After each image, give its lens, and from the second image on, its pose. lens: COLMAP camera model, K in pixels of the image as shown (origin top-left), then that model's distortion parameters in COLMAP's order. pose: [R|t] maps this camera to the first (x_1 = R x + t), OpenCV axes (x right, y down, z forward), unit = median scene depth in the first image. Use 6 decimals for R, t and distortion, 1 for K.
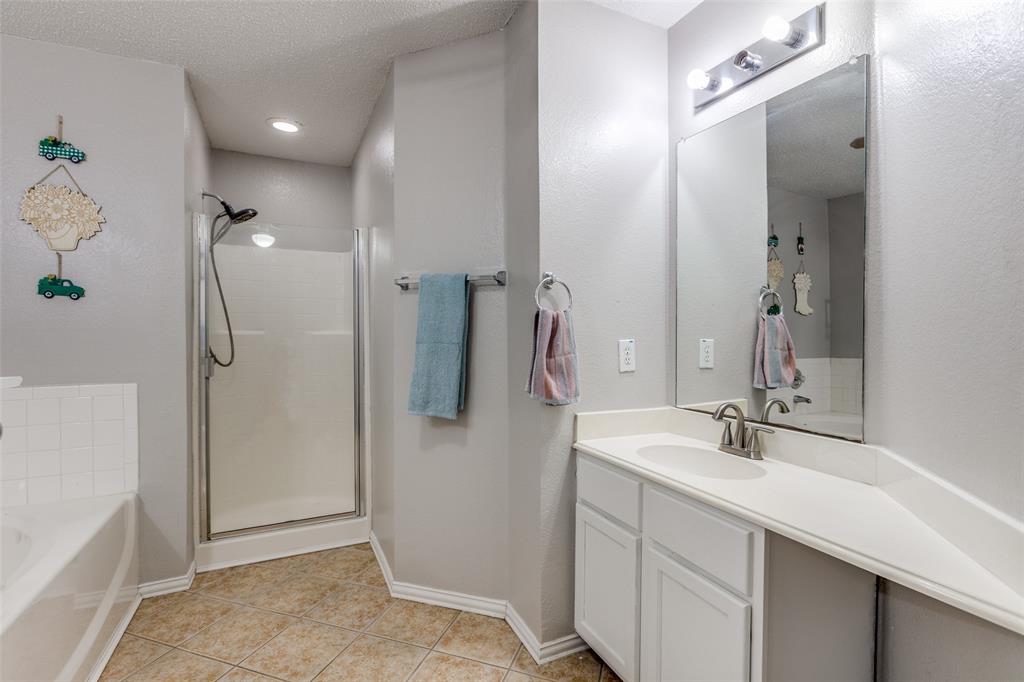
lens RADIAL K [[476.1, 0, 509.8], [0, 476.1, 336.0], [0, 0, 1]] dist [0.000531, -0.001150]
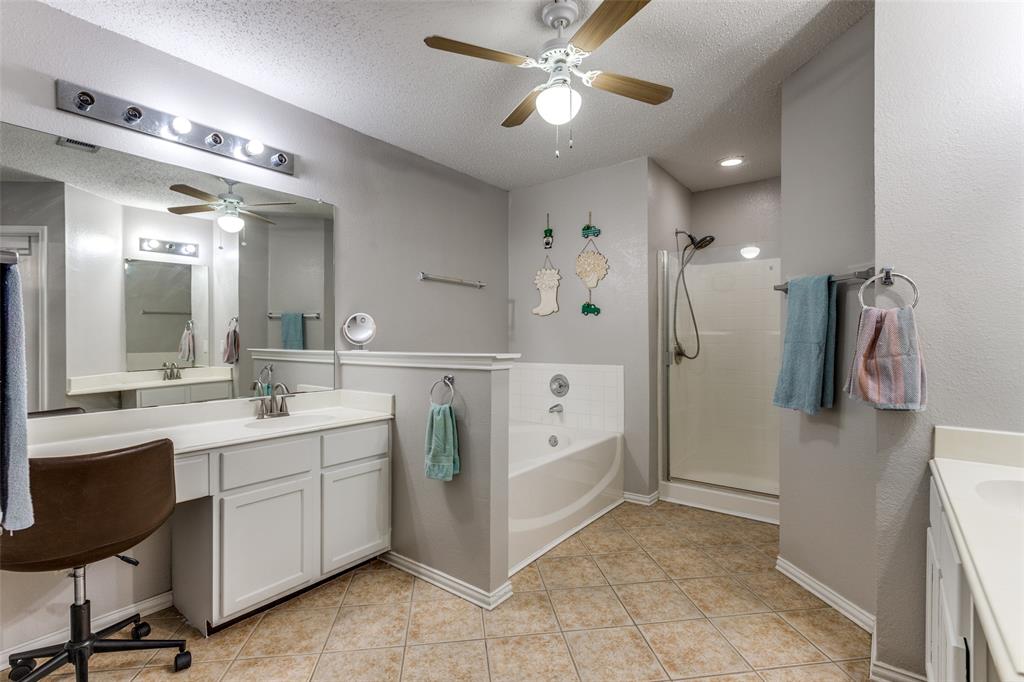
lens RADIAL K [[476.1, 0, 517.3], [0, 476.1, 339.0], [0, 0, 1]] dist [0.000531, -0.001150]
pose [[0.463564, 0.004039, -0.886054, 0.487020], [0.002571, 0.999979, 0.005903, -0.001071], [0.886060, -0.005014, 0.463544, -0.060014]]
